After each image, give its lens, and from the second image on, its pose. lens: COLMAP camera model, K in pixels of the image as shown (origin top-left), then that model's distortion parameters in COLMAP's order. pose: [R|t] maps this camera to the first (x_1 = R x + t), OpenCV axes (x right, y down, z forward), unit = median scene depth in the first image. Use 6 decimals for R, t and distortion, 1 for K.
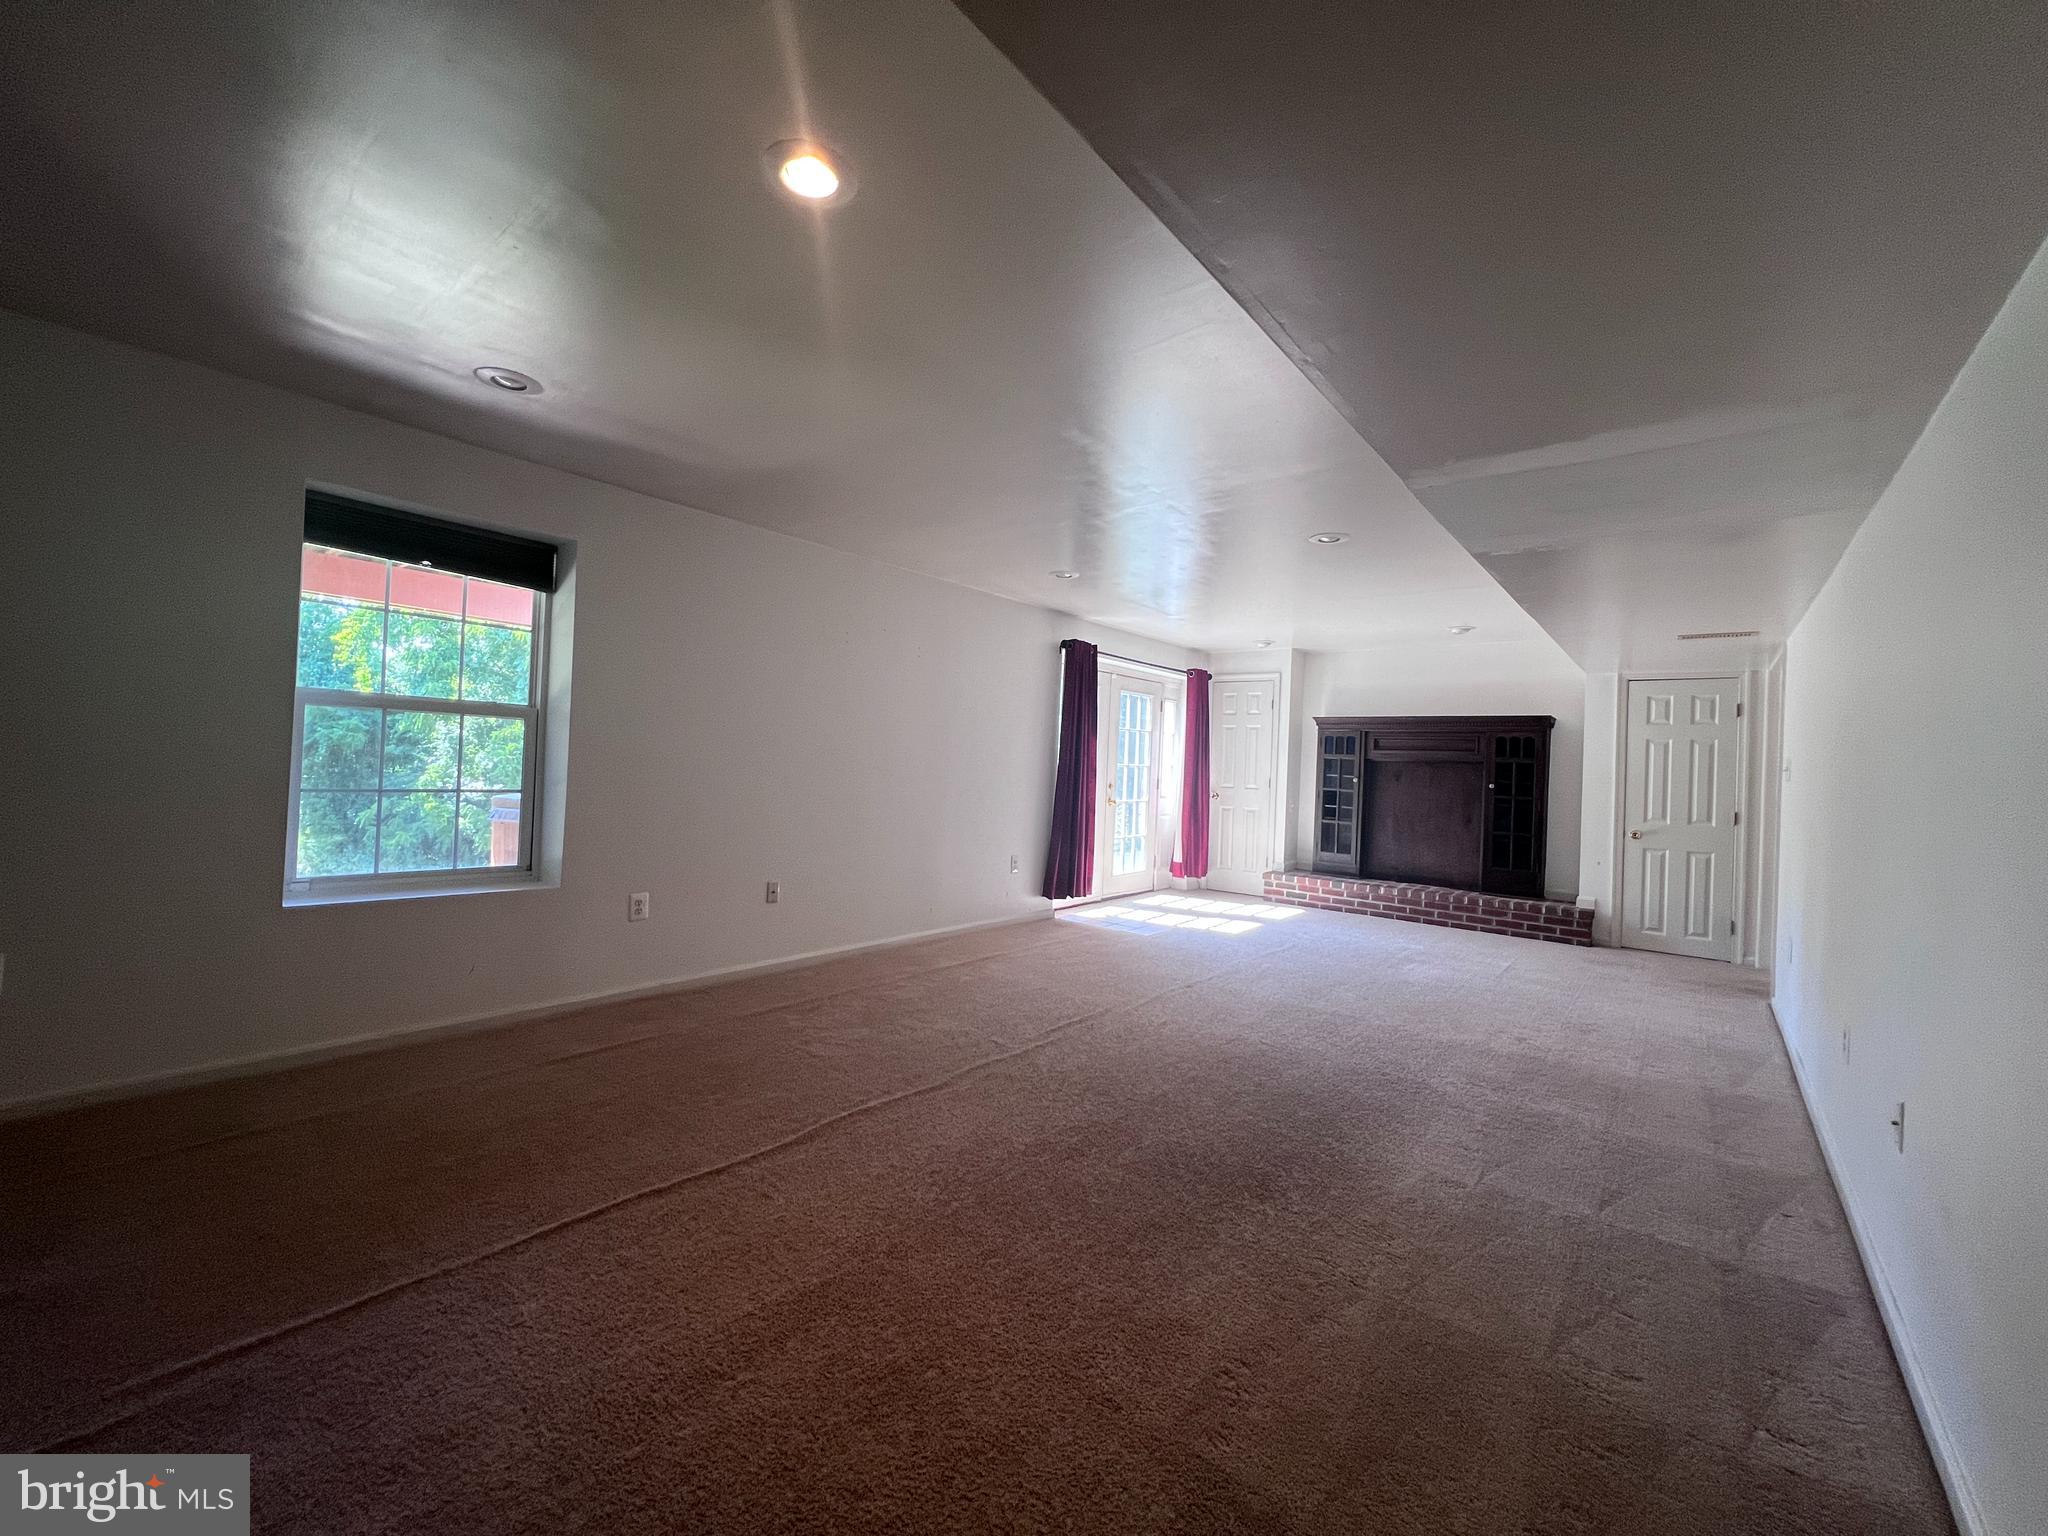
lens RADIAL K [[820.9, 0, 1027.3], [0, 820.9, 768.8], [0, 0, 1]] dist [-0.002465, 0.000034]
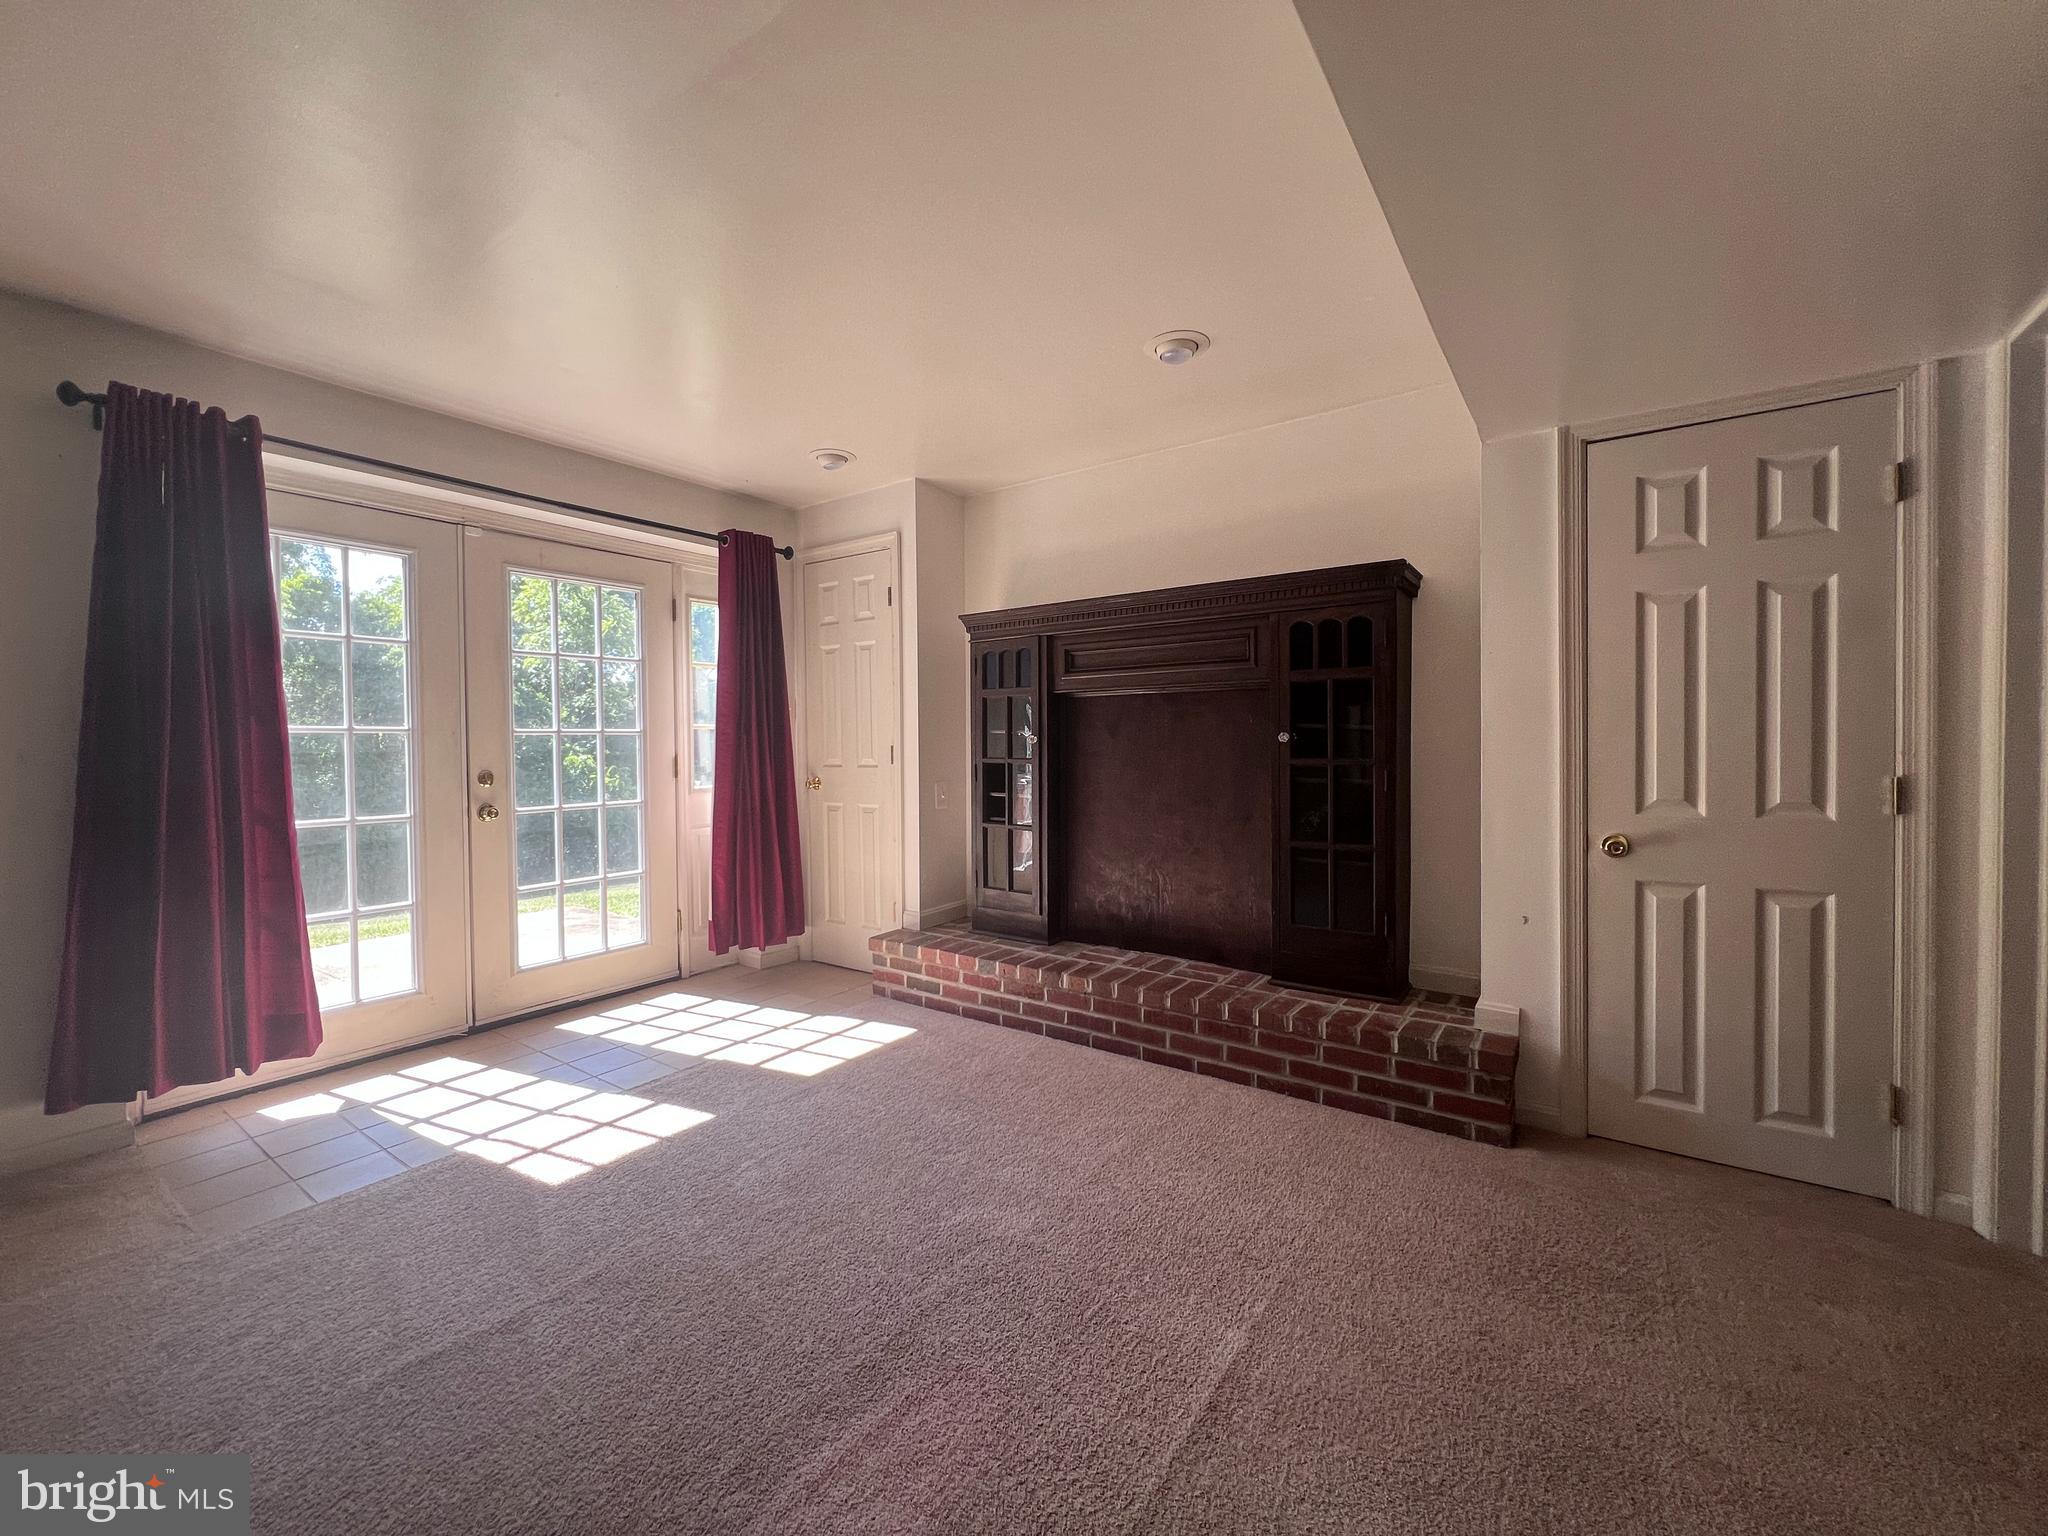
lens RADIAL K [[822.9, 0, 1022.9], [0, 822.9, 764.7], [0, 0, 1]] dist [-0.003221, -0.000001]
pose [[0.997025, -0.050018, 0.058646, 0.413519], [0.048499, 0.998457, 0.027054, 0.017592], [-0.059908, -0.024129, 0.997912, 0.589345]]
